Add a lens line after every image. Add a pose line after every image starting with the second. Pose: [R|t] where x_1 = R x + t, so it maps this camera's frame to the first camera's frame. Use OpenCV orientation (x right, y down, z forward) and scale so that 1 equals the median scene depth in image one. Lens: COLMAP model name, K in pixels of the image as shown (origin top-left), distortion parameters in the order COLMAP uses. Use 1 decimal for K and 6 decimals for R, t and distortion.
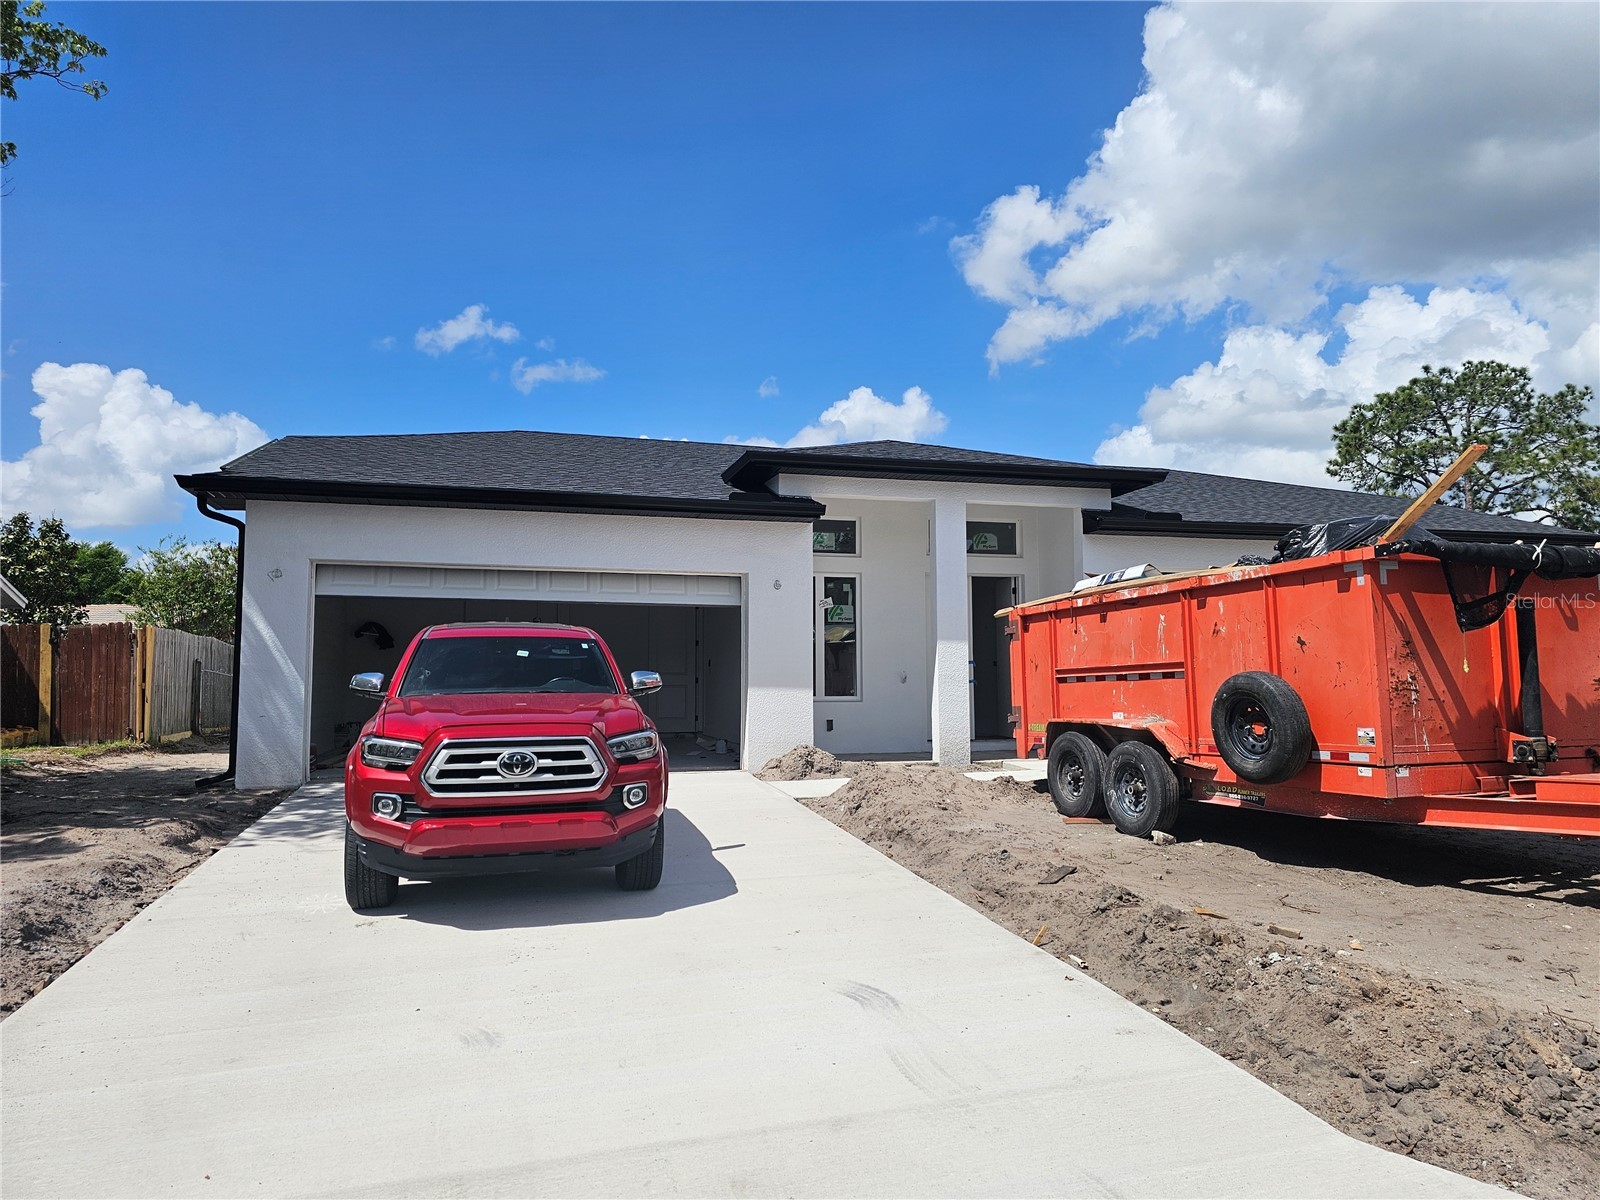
lens RADIAL K [[1083.8, 0, 800.0], [0, 1083.8, 600.0], [0, 0, 1]] dist [0.084108, -0.088024]
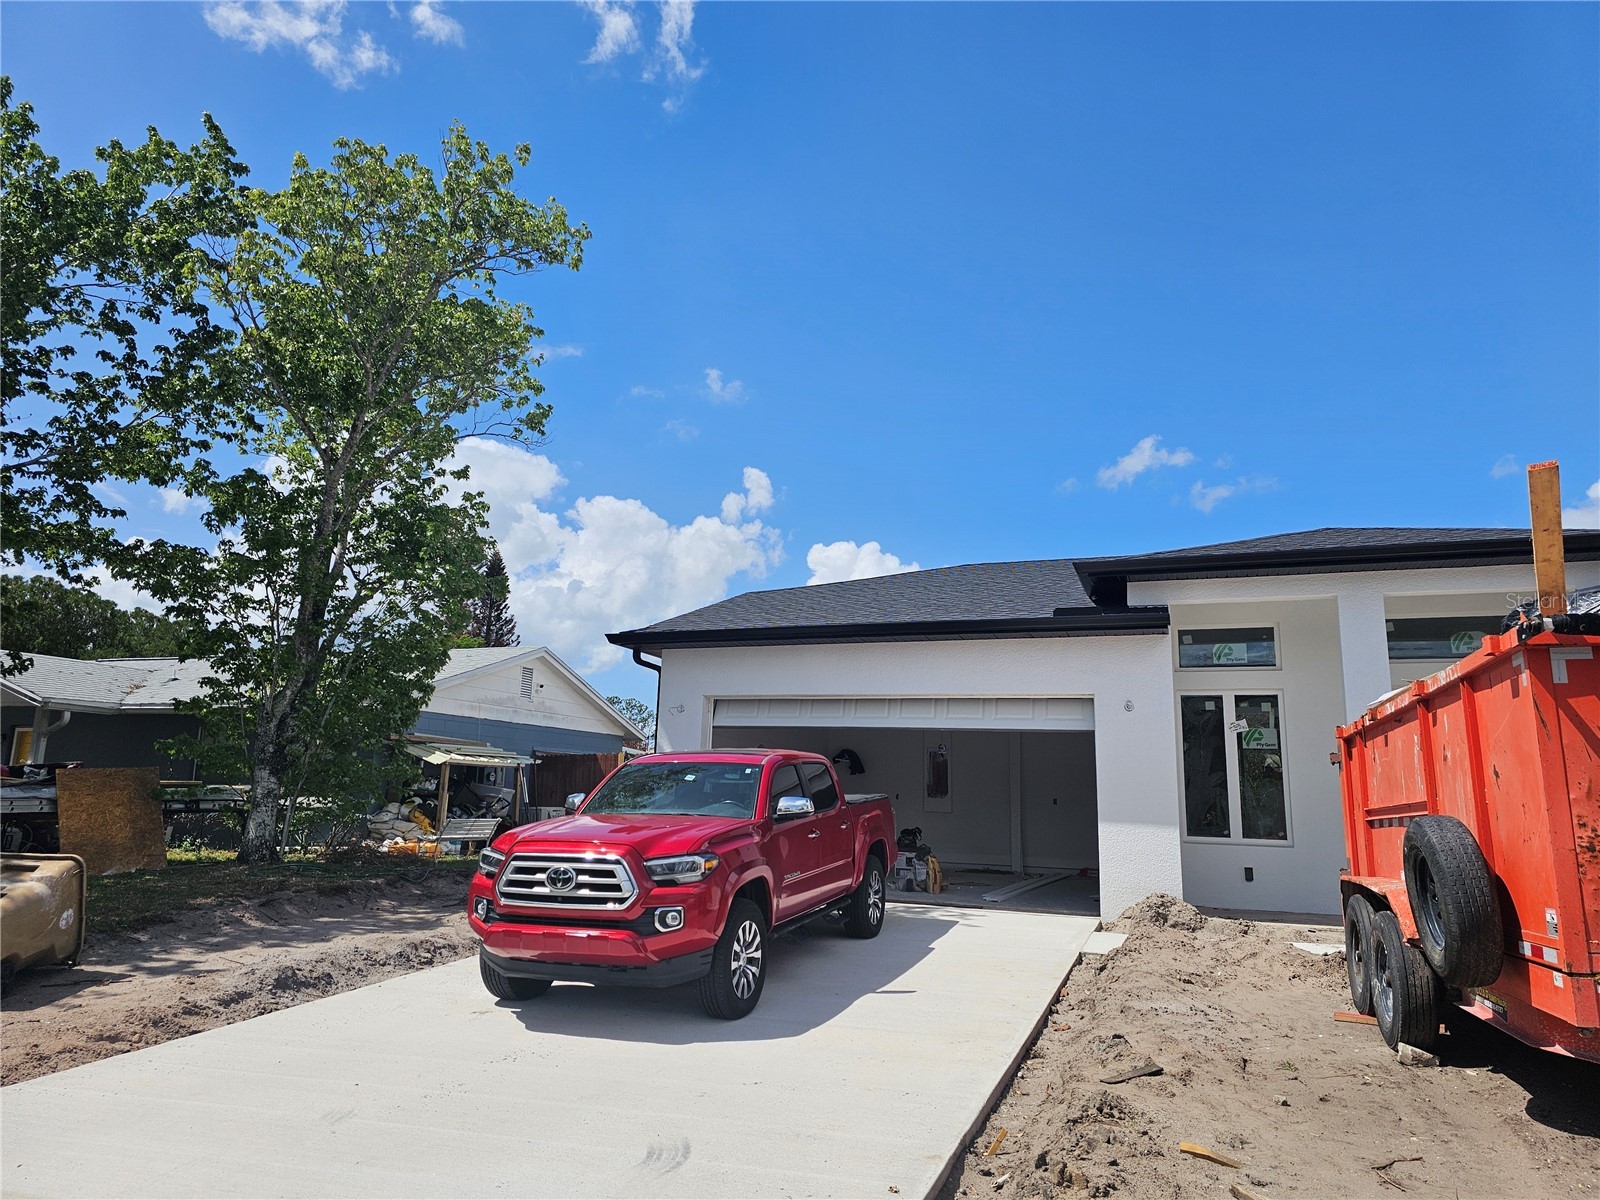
lens RADIAL K [[1083.8, 0, 800.0], [0, 1083.8, 600.0], [0, 0, 1]] dist [0.084108, -0.088024]
pose [[0.804175, -0.086976, -0.587995, 0.456347], [0.017227, 0.992231, -0.123210, 0.008097], [0.594143, 0.088953, 0.799426, 0.173769]]
